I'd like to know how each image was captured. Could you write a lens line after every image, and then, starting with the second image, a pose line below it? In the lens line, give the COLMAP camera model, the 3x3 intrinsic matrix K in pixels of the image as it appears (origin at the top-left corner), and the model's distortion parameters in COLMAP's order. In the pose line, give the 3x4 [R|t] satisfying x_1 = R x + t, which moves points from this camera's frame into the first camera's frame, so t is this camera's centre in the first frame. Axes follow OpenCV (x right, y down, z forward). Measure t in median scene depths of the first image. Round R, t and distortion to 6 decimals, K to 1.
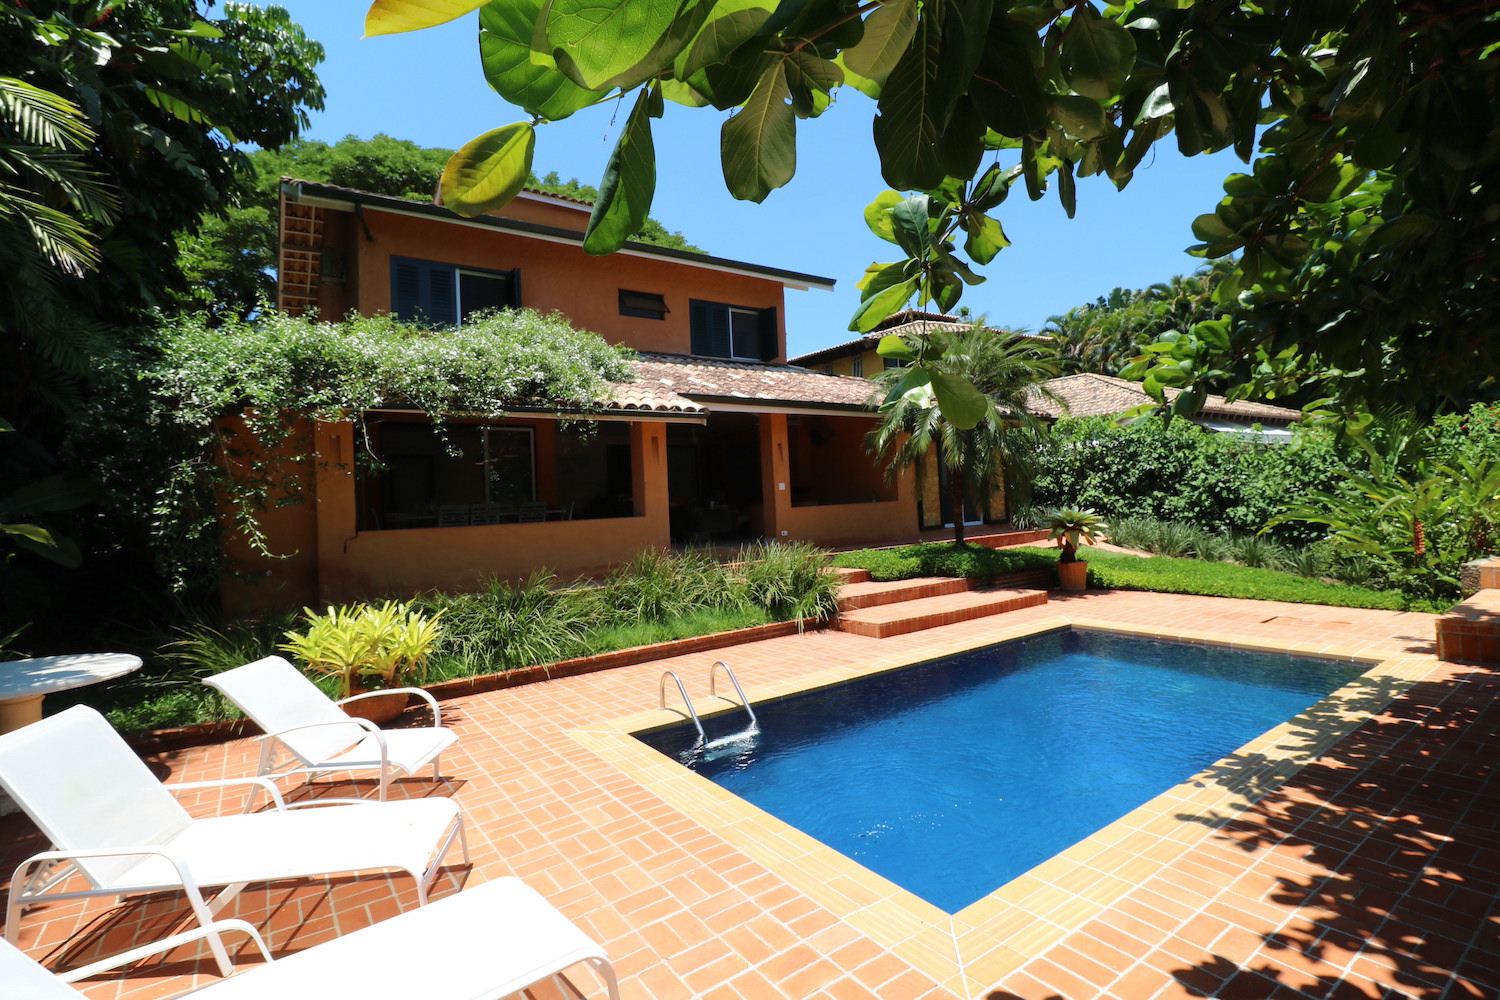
lens RADIAL K [[695.6, 0, 741.8], [0, 695.6, 492.3], [0, 0, 1]] dist [-0.000960, -0.009154]
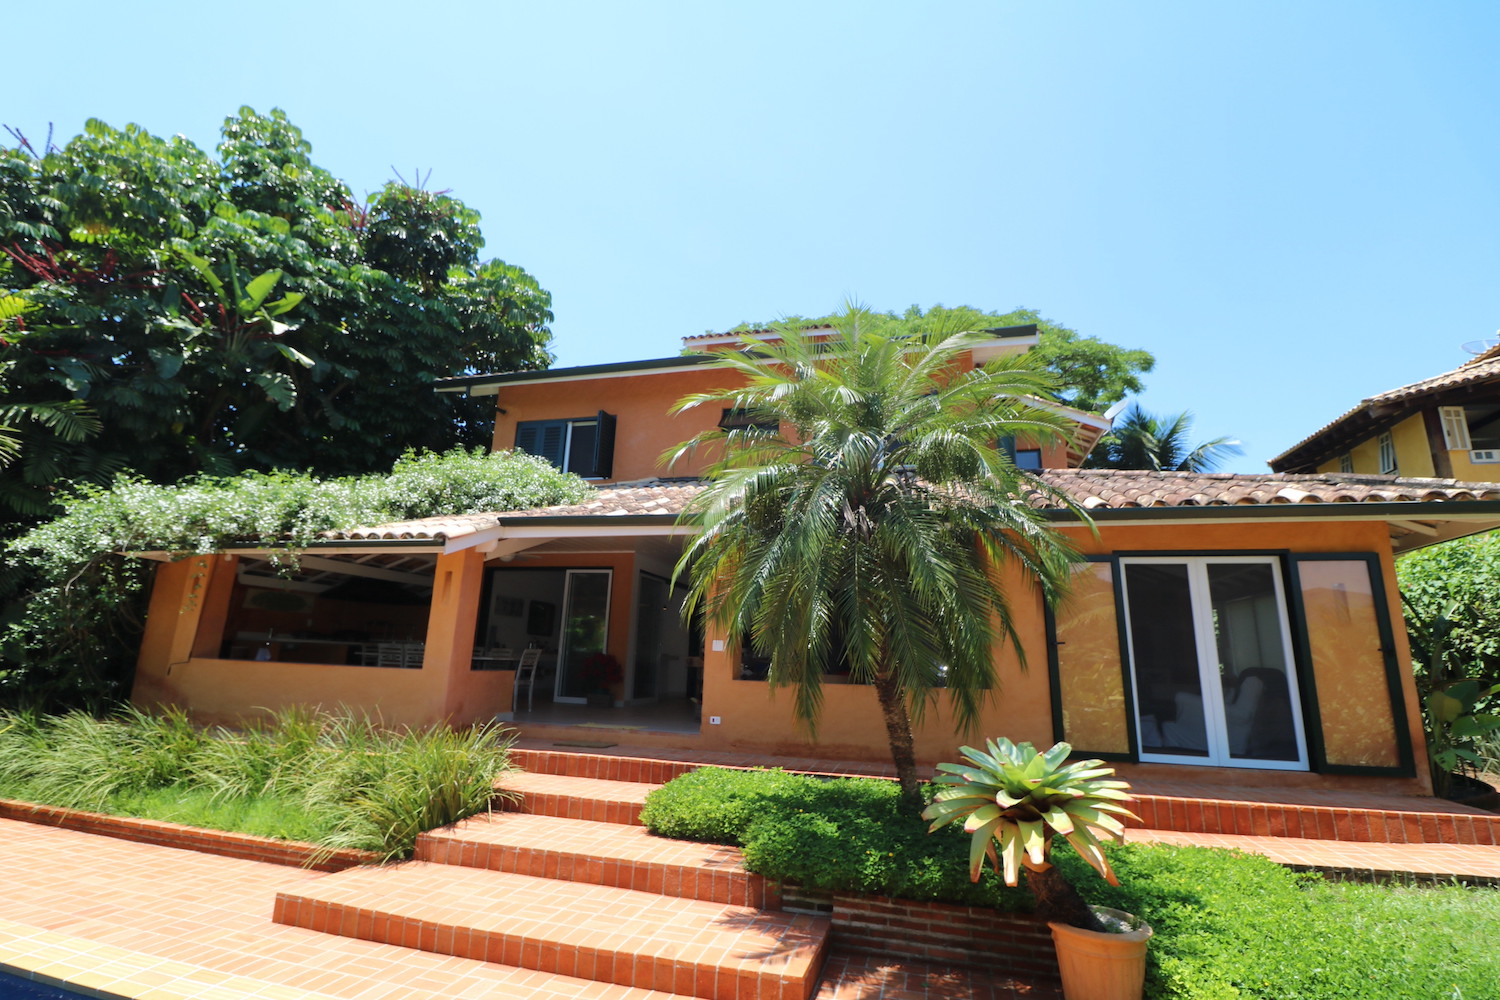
lens RADIAL K [[695.6, 0, 741.8], [0, 695.6, 492.3], [0, 0, 1]] dist [-0.000960, -0.009154]
pose [[0.640581, -0.116446, -0.759010, 1.836735], [-0.052216, 0.979542, -0.194348, -0.074001], [0.766113, 0.164129, 0.621396, 1.832632]]
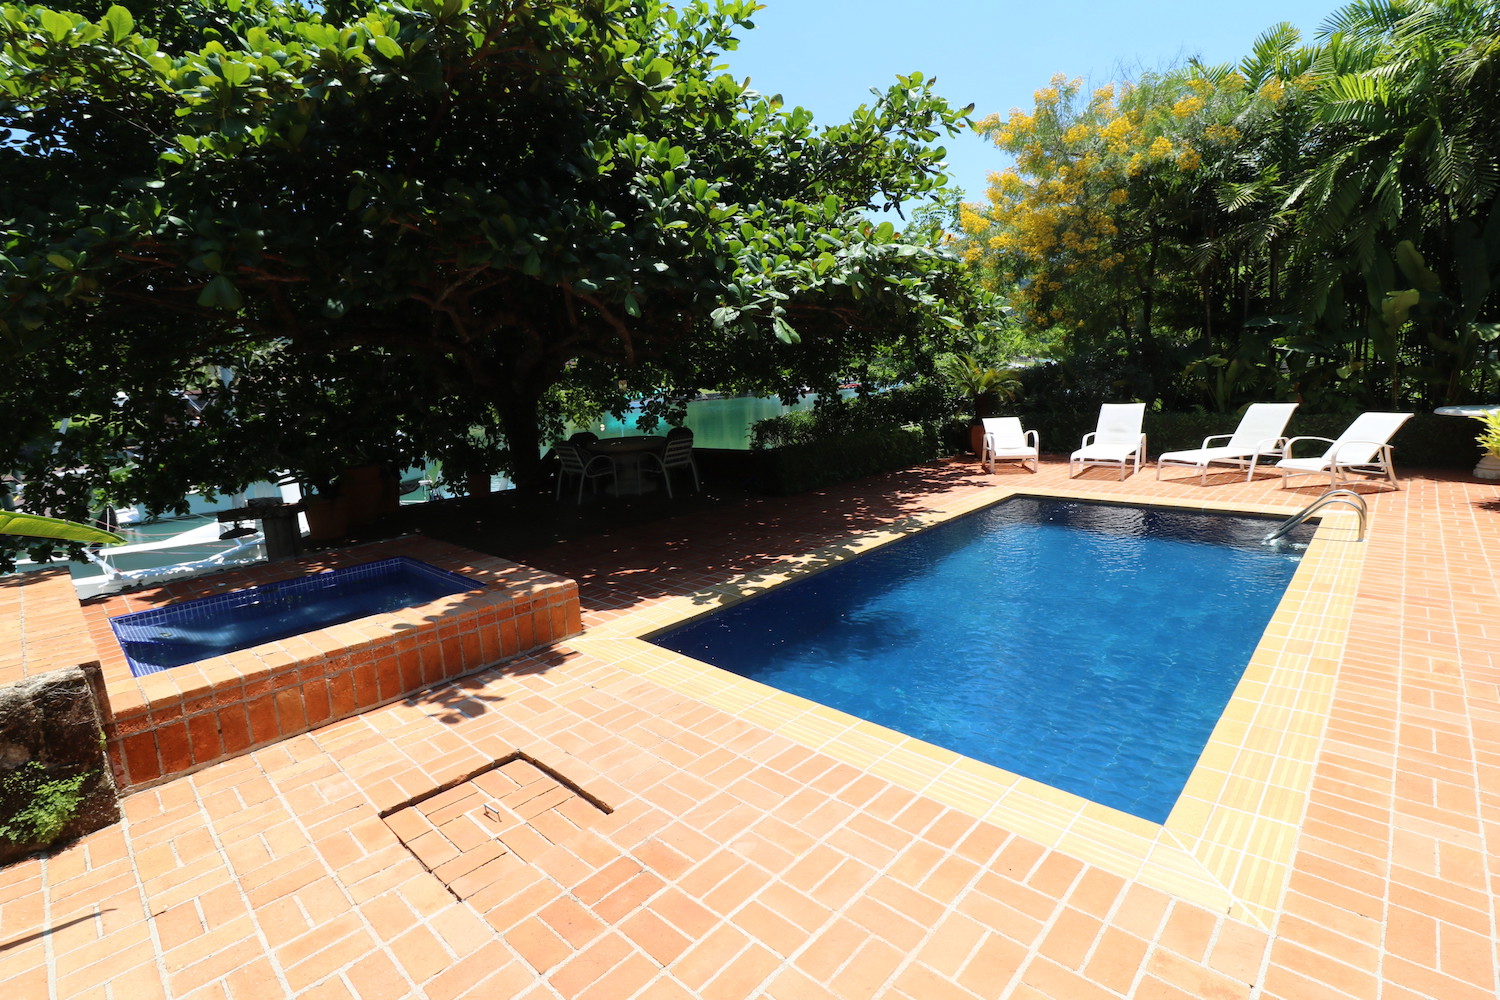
lens RADIAL K [[695.6, 0, 741.8], [0, 695.6, 492.3], [0, 0, 1]] dist [-0.000960, -0.009154]
pose [[-0.974103, 0.122915, -0.189776, 1.484316], [0.093391, 0.983112, 0.157379, -0.009584], [0.205915, 0.135580, -0.969132, 2.604529]]
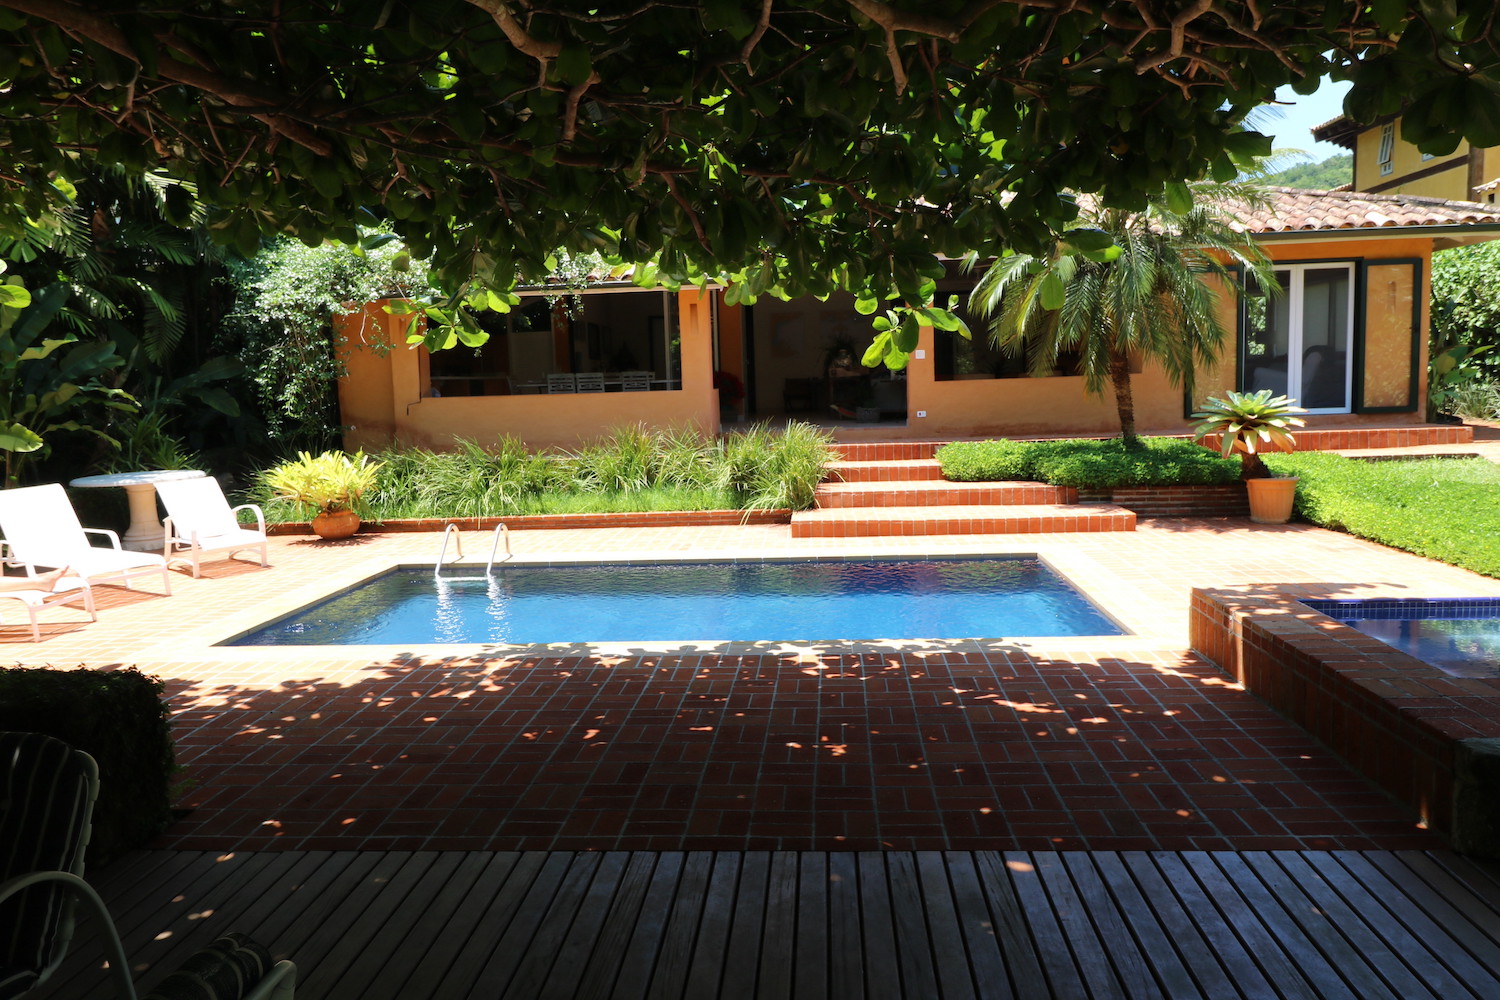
lens RADIAL K [[985.0, 0, 756.0], [0, 985.0, 473.5], [0, 0, 1]] dist [0.011242, 0.005108]
pose [[0.777898, 0.079122, -0.623389, 1.928232], [0.005734, 0.991106, 0.132949, -0.074536], [0.628364, -0.106995, 0.770526, 0.045295]]
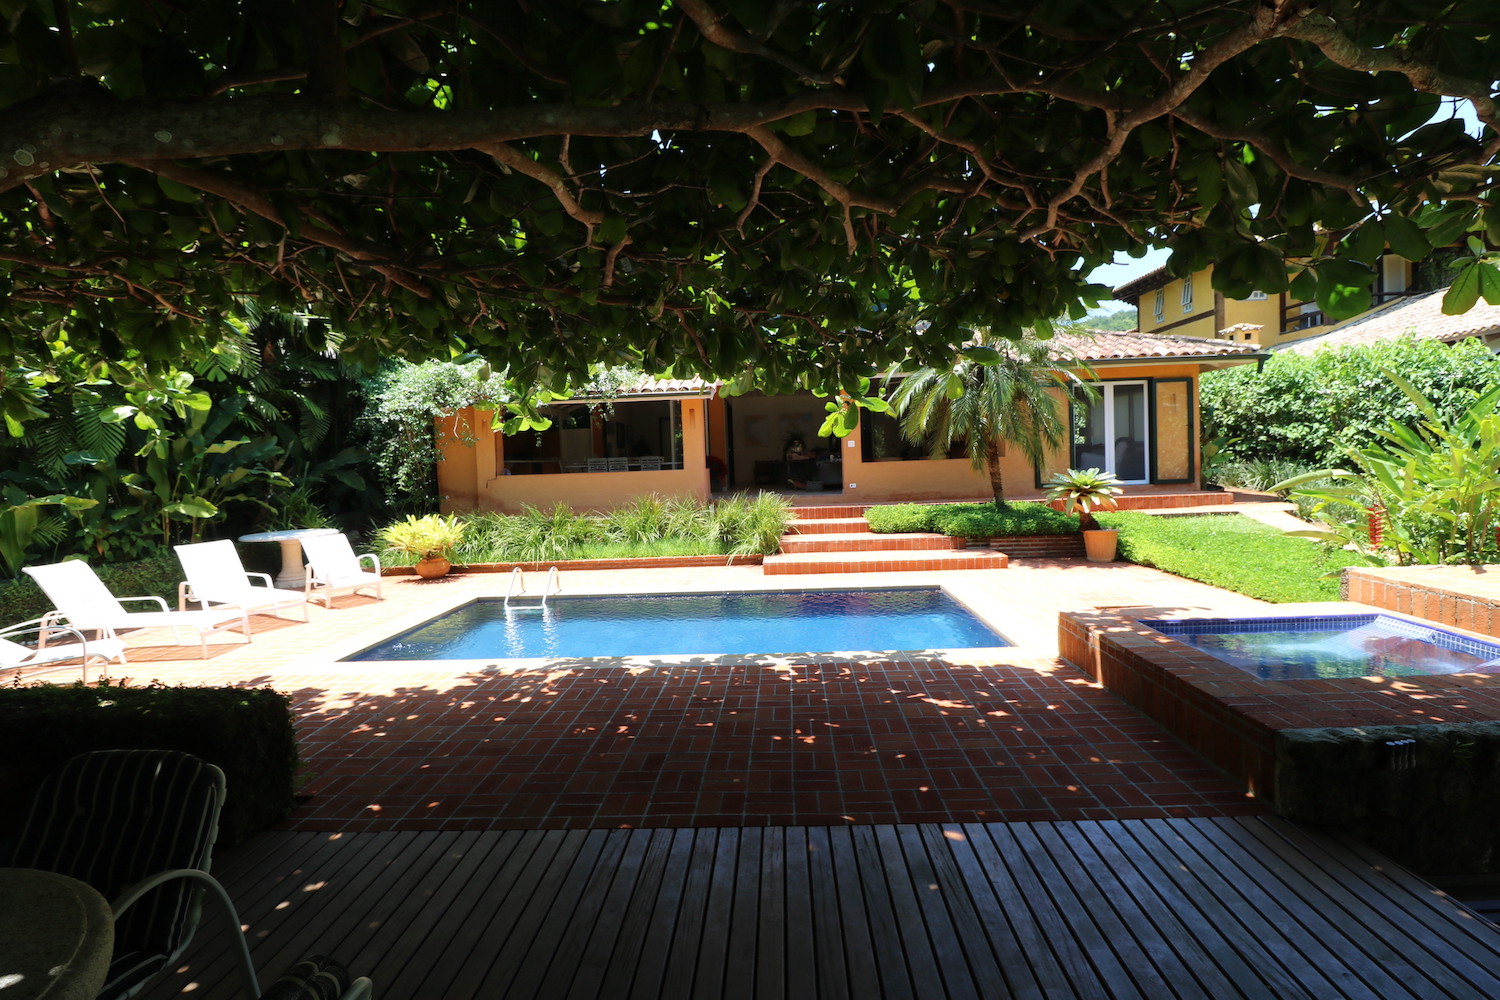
lens RADIAL K [[685.3, 0, 748.3], [0, 685.3, 486.0], [0, 0, 1]] dist [-0.001610, -0.000896]
pose [[0.792861, 0.038477, -0.608186, 1.870103], [0.008268, 0.997234, 0.073868, -0.072272], [0.609346, -0.063595, 0.790350, 0.086706]]
